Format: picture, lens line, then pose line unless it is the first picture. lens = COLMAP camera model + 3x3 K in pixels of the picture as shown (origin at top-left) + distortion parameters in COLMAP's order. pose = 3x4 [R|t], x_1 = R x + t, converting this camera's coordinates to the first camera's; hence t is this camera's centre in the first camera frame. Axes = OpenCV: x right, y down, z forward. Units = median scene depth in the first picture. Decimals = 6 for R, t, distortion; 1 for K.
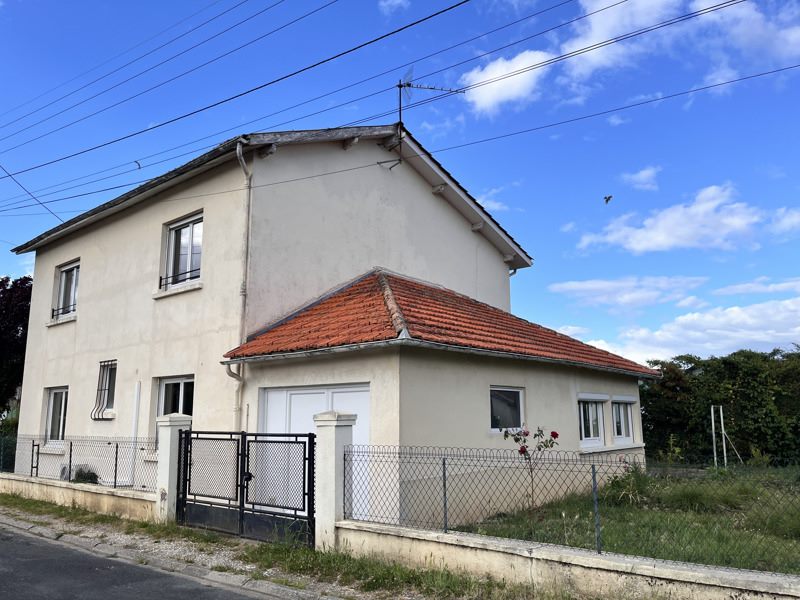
lens RADIAL K [[603.1, 0, 400.0], [0, 603.1, 300.0], [0, 0, 1]] dist [-0.003831, -0.006295]
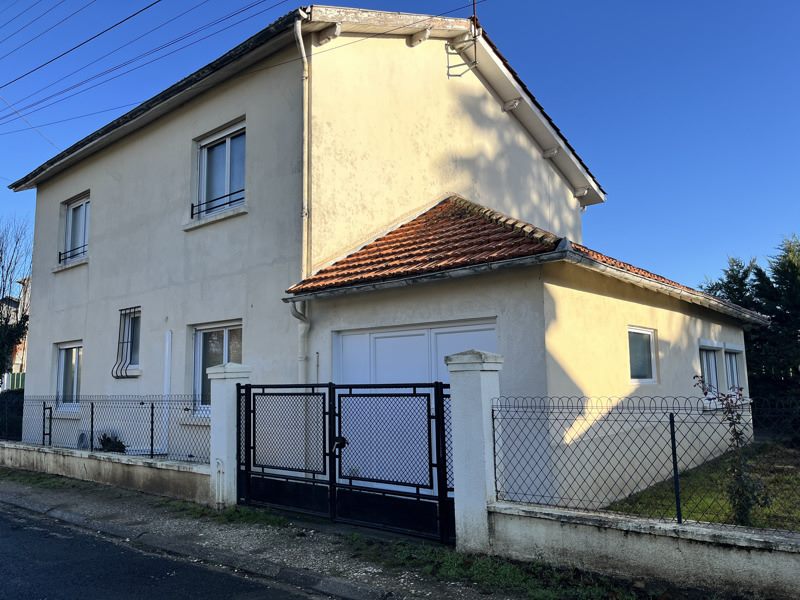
lens RADIAL K [[596.5, 0, 400.0], [0, 596.5, 300.0], [0, 0, 1]] dist [0.005839, -0.002241]
pose [[0.999944, -0.009749, 0.004030, -0.145187], [0.009508, 0.998382, 0.056054, 0.061175], [-0.004570, -0.056013, 0.998420, 0.217824]]
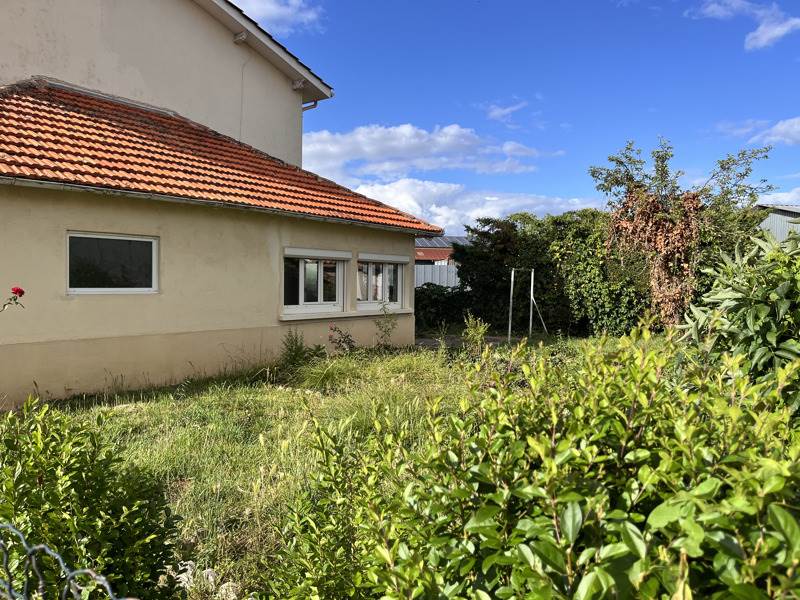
lens RADIAL K [[603.1, 0, 400.0], [0, 603.1, 300.0], [0, 0, 1]] dist [-0.003831, -0.006295]
pose [[0.993939, 0.021610, 0.107787, 0.431546], [-0.045988, 0.972306, 0.229143, 0.036571], [-0.099850, -0.232711, 0.967407, 0.230939]]
